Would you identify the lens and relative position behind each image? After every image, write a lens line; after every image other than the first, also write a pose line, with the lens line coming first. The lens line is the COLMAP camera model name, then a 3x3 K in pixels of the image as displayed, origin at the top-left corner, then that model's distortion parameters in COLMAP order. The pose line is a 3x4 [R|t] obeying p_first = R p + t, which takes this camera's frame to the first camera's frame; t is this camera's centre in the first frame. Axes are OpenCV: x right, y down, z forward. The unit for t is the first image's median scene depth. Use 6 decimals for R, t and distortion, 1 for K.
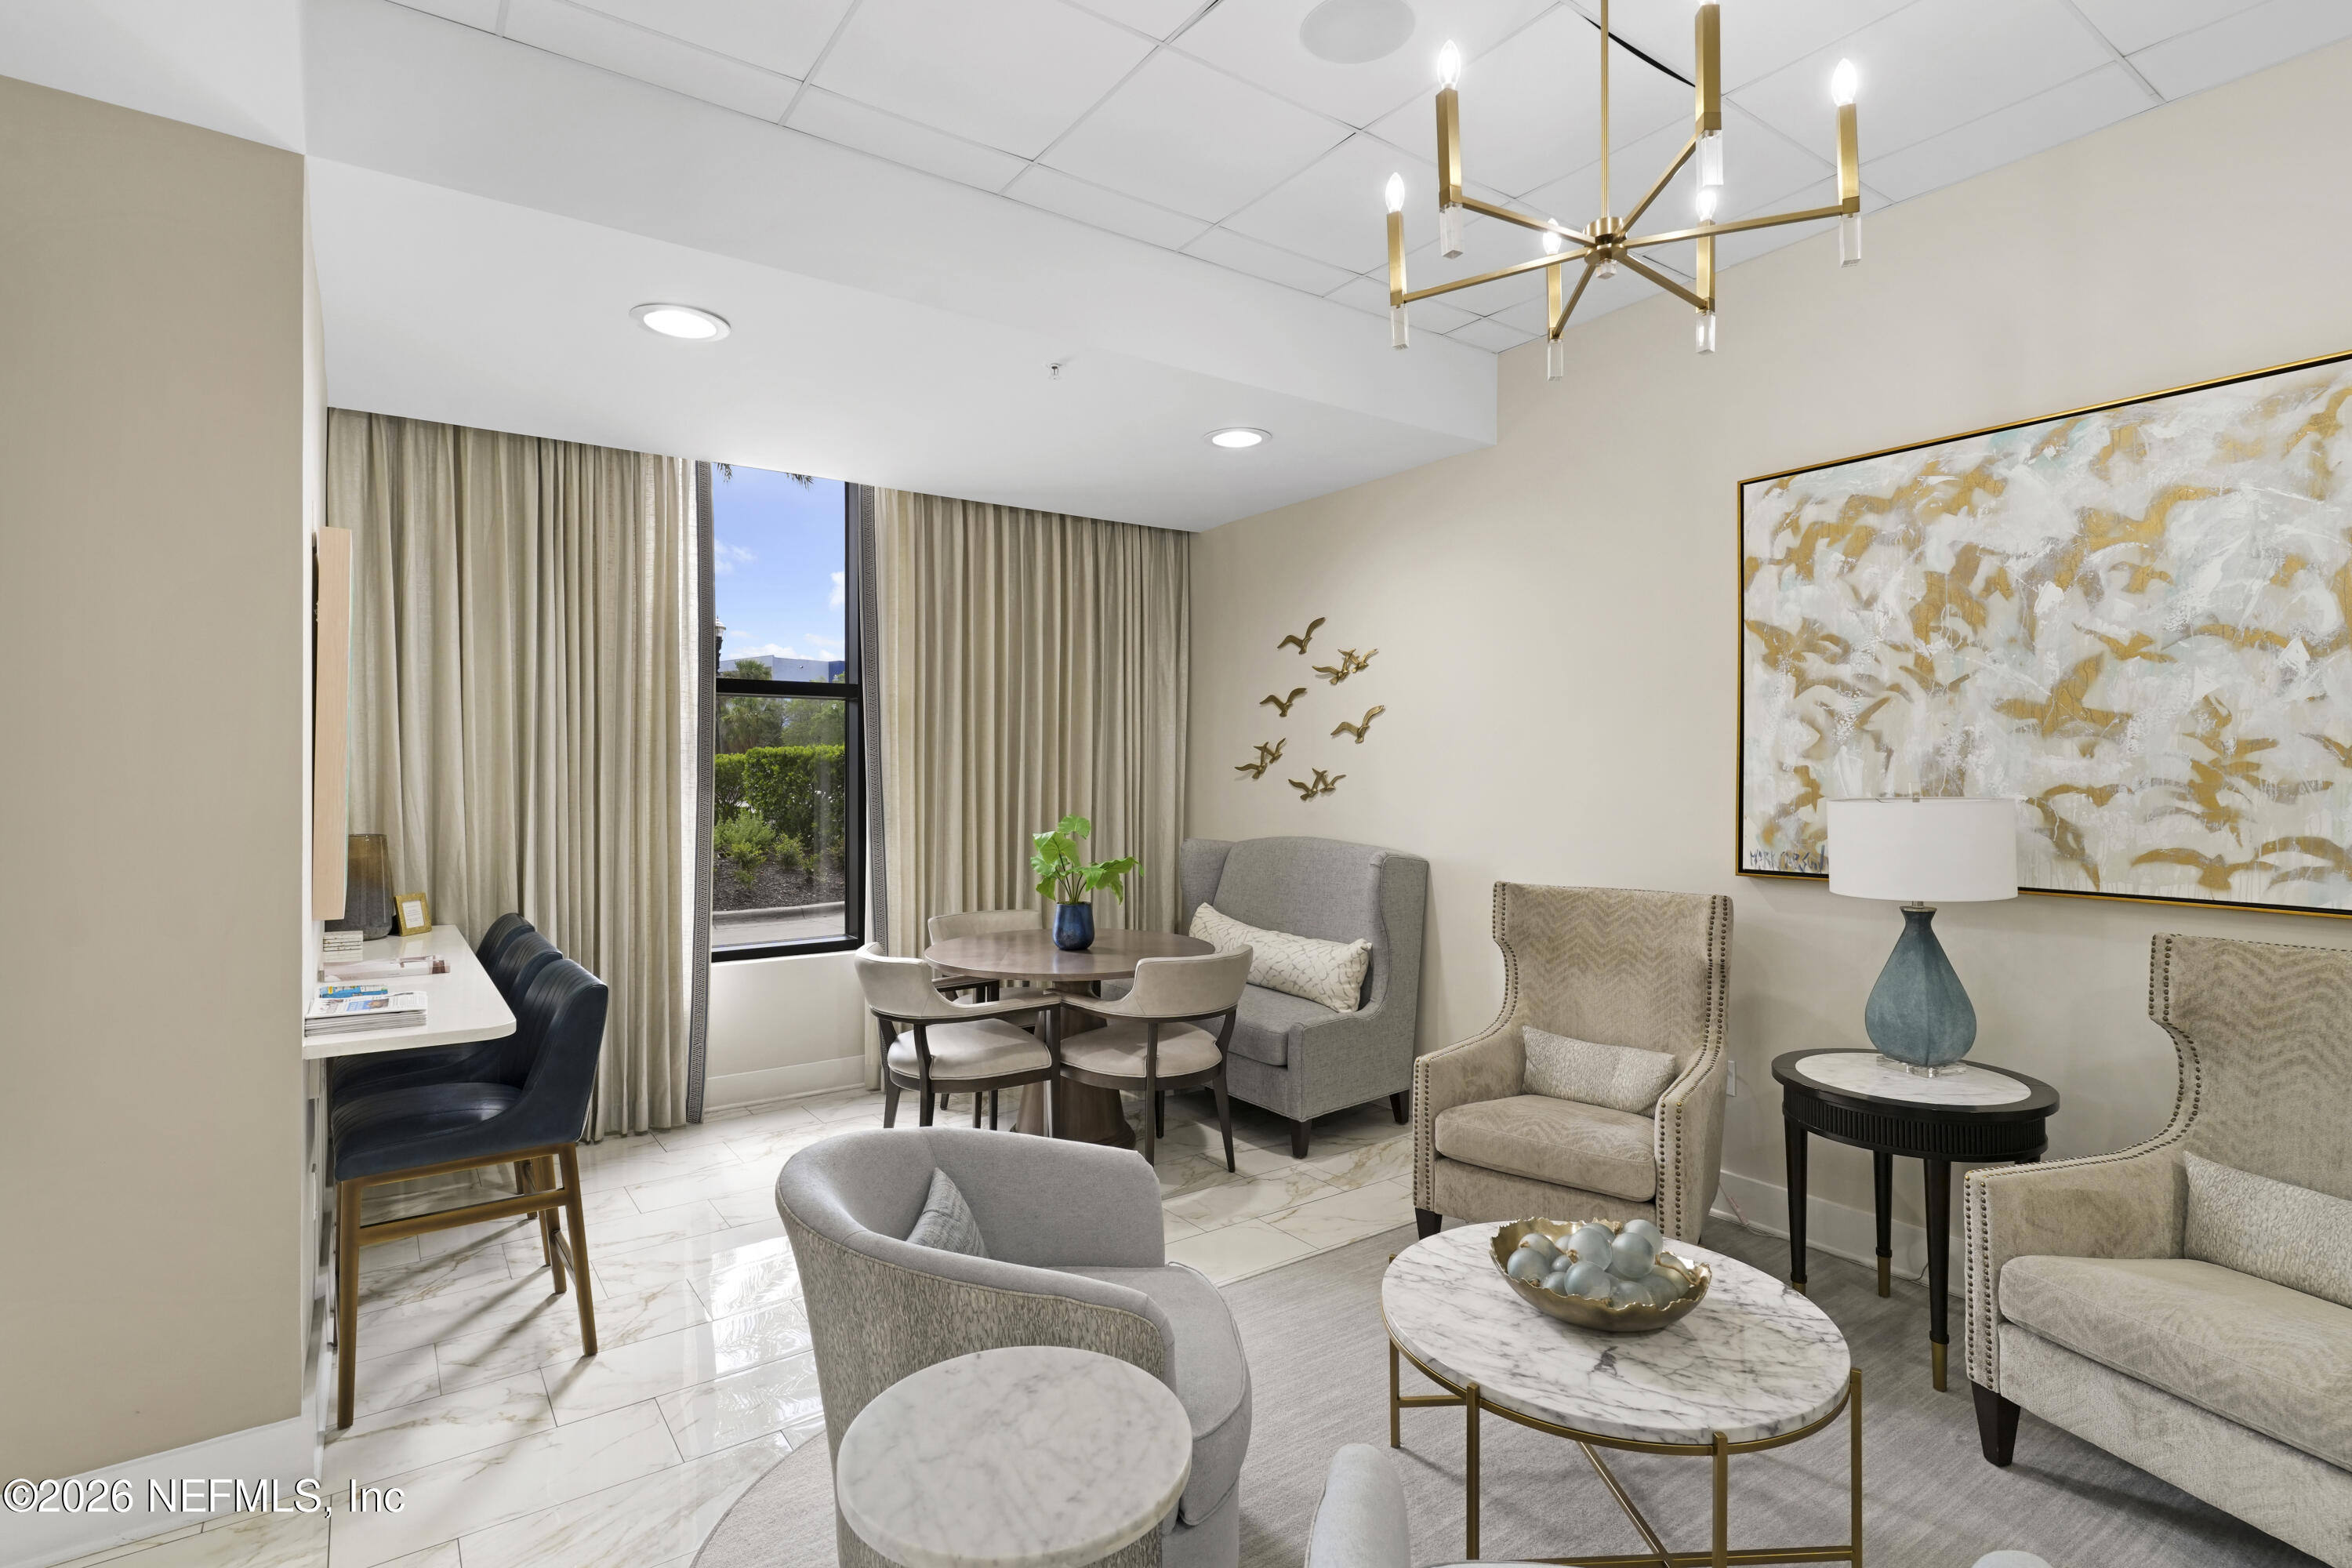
lens RADIAL K [[1134.8, 0, 1179.7], [0, 1134.8, 772.6], [0, 0, 1]] dist [0.001935, -0.000116]
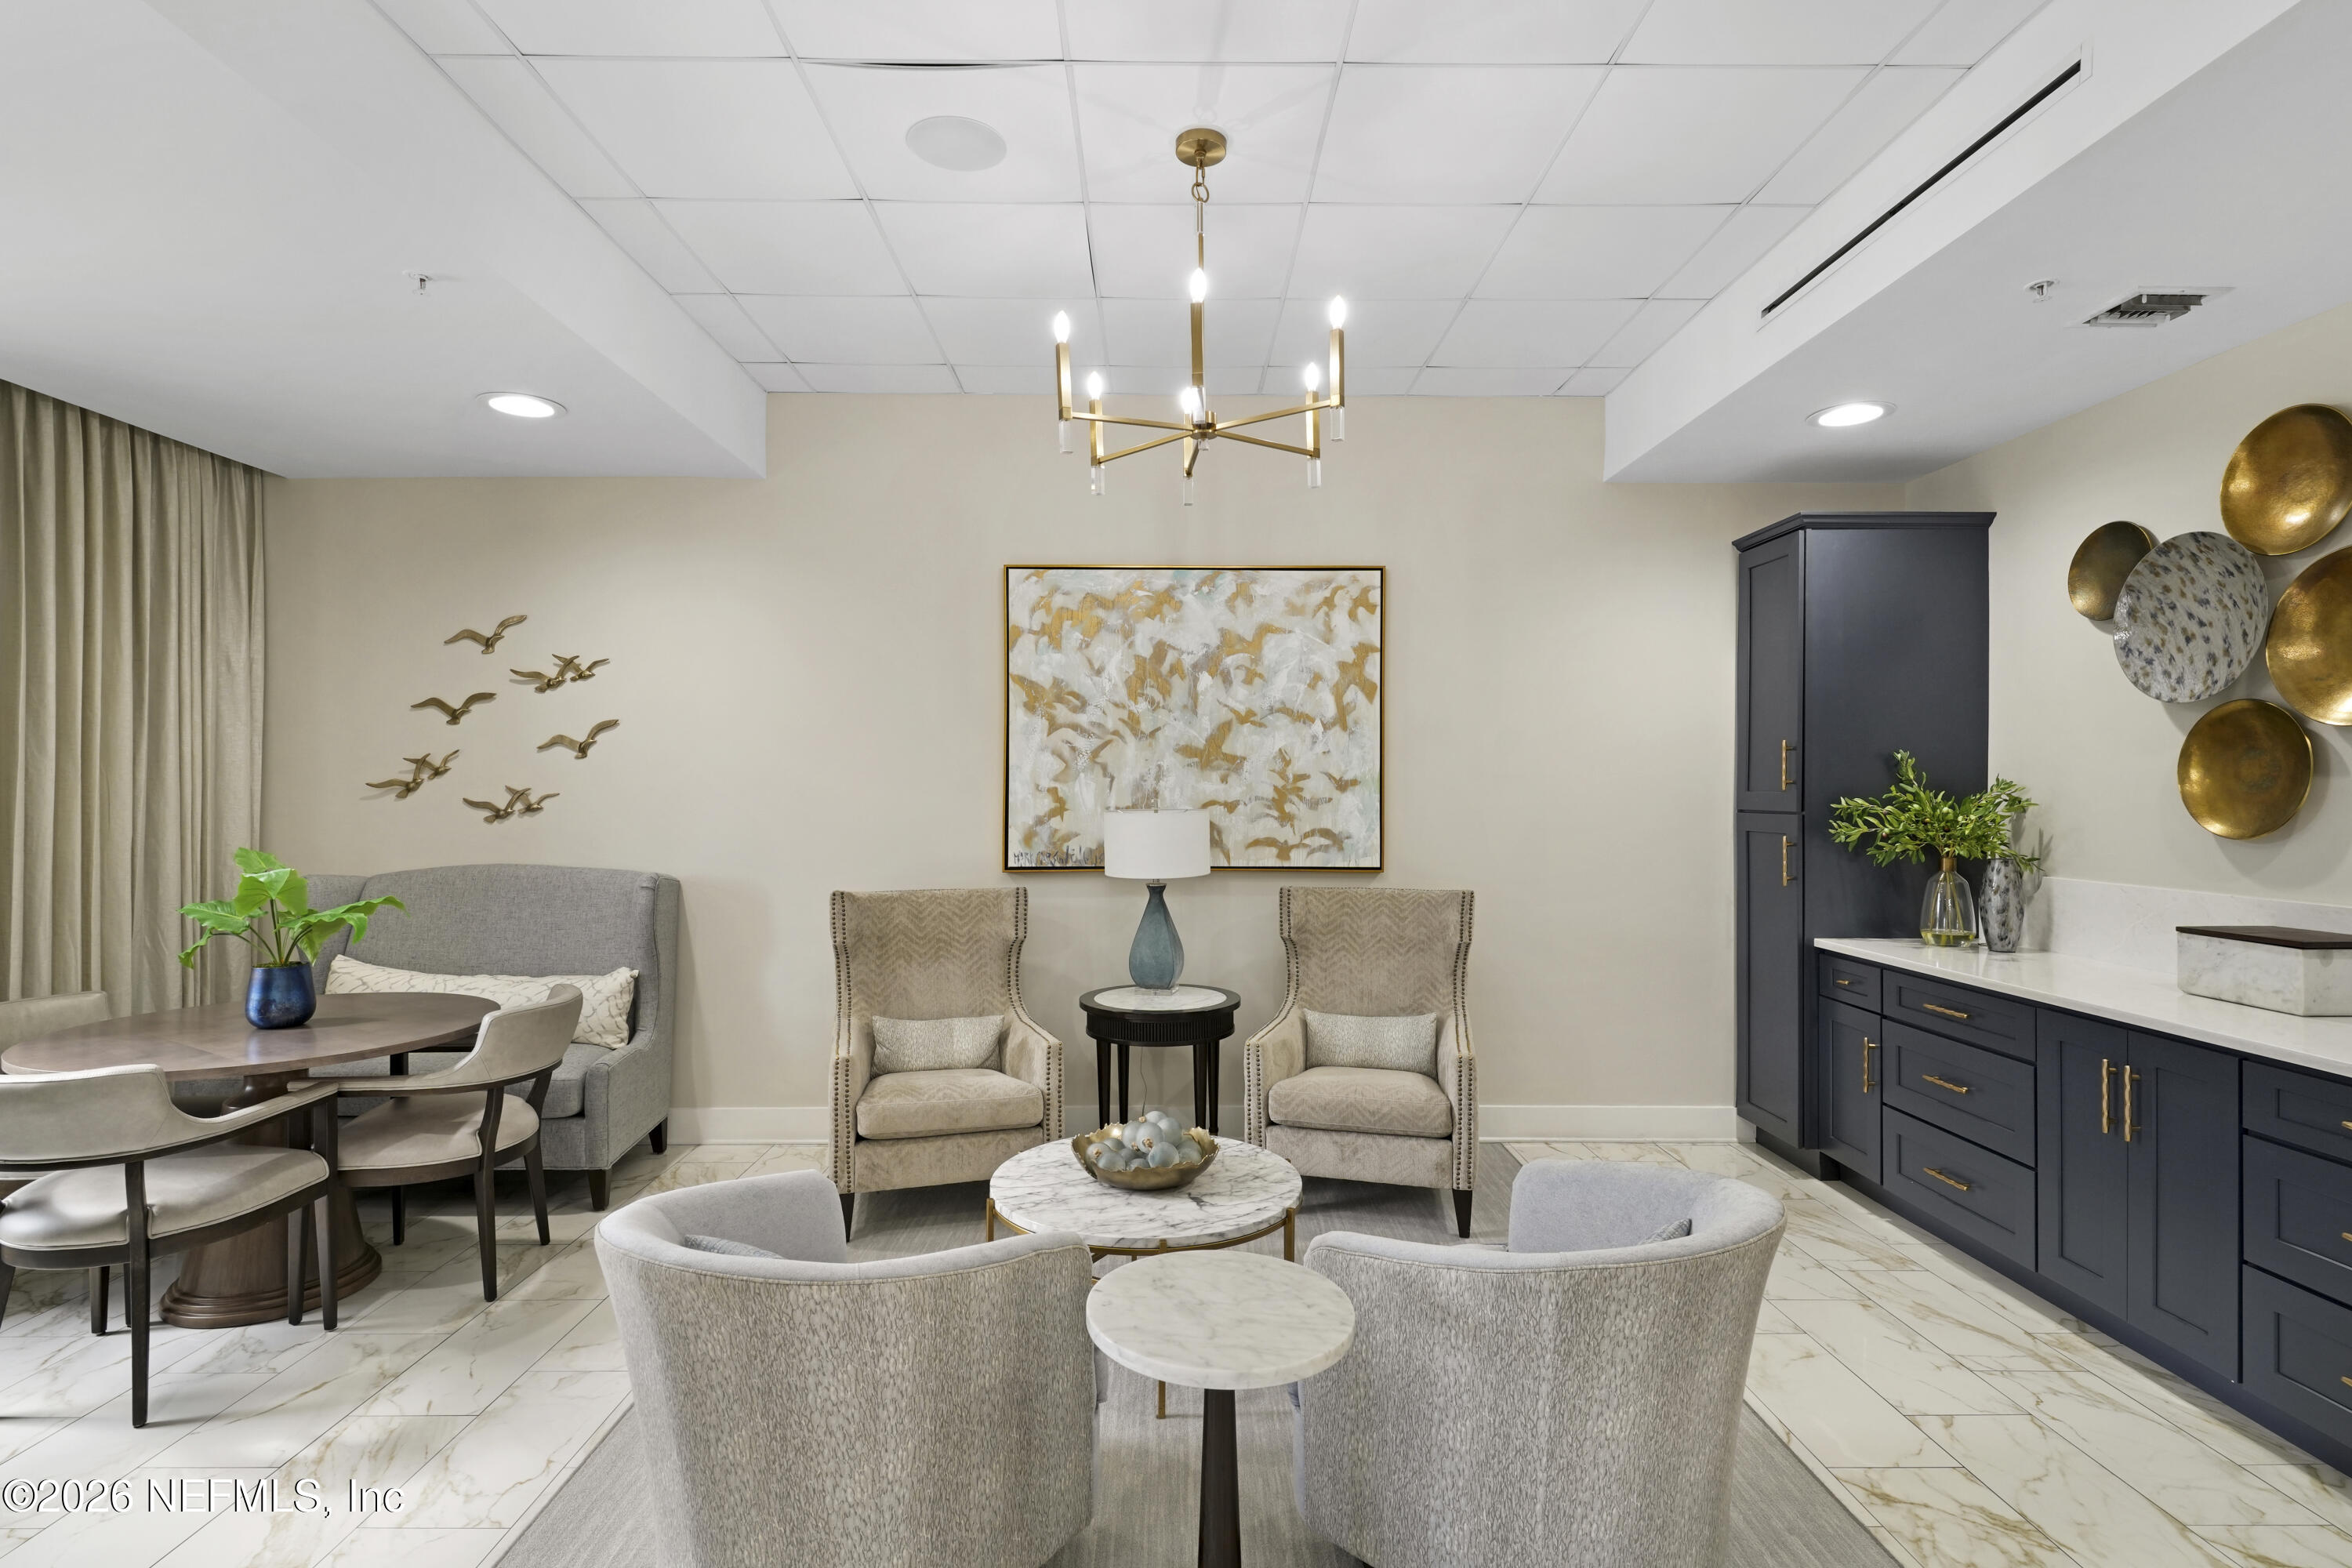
lens RADIAL K [[1149.6, 0, 1162.6], [0, 1149.6, 791.0], [0, 0, 1]] dist [0.001440, -0.001031]
pose [[0.573738, -0.000068, 0.819039, -0.587326], [-0.002804, 0.999994, 0.002046, -0.005435], [-0.819034, -0.003471, 0.573735, 0.134860]]
